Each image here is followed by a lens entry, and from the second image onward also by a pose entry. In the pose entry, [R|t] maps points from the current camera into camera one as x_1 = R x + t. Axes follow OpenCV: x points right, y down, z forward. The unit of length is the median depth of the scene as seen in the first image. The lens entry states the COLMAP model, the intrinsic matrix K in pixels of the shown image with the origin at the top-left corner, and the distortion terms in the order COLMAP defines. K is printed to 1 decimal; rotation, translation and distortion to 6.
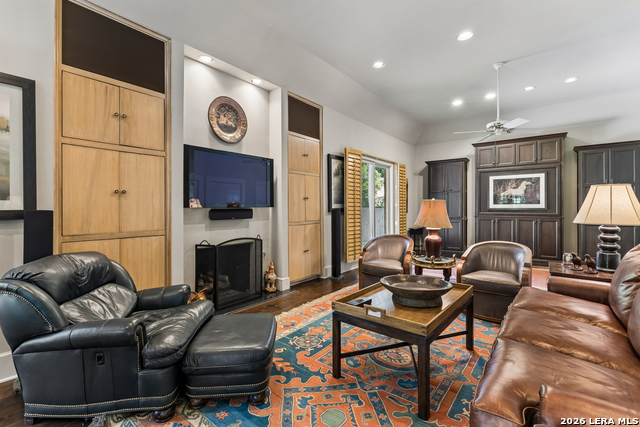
lens RADIAL K [[291.8, 0, 319.9], [0, 291.8, 208.7], [0, 0, 1]] dist [0.003783, -0.003203]
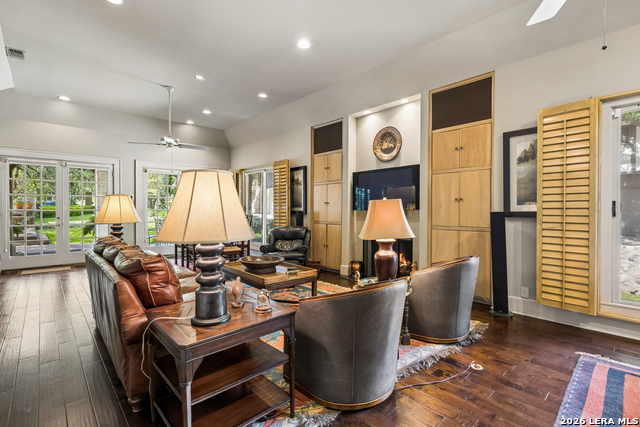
lens RADIAL K [[300.4, 0, 319.2], [0, 300.4, 213.8], [0, 0, 1]] dist [-0.002287, -0.000549]
pose [[-0.164347, 0.014359, -0.986298, 0.807747], [-0.004262, 0.999874, 0.015267, -0.005117], [0.986393, 0.006713, -0.164265, 0.687019]]
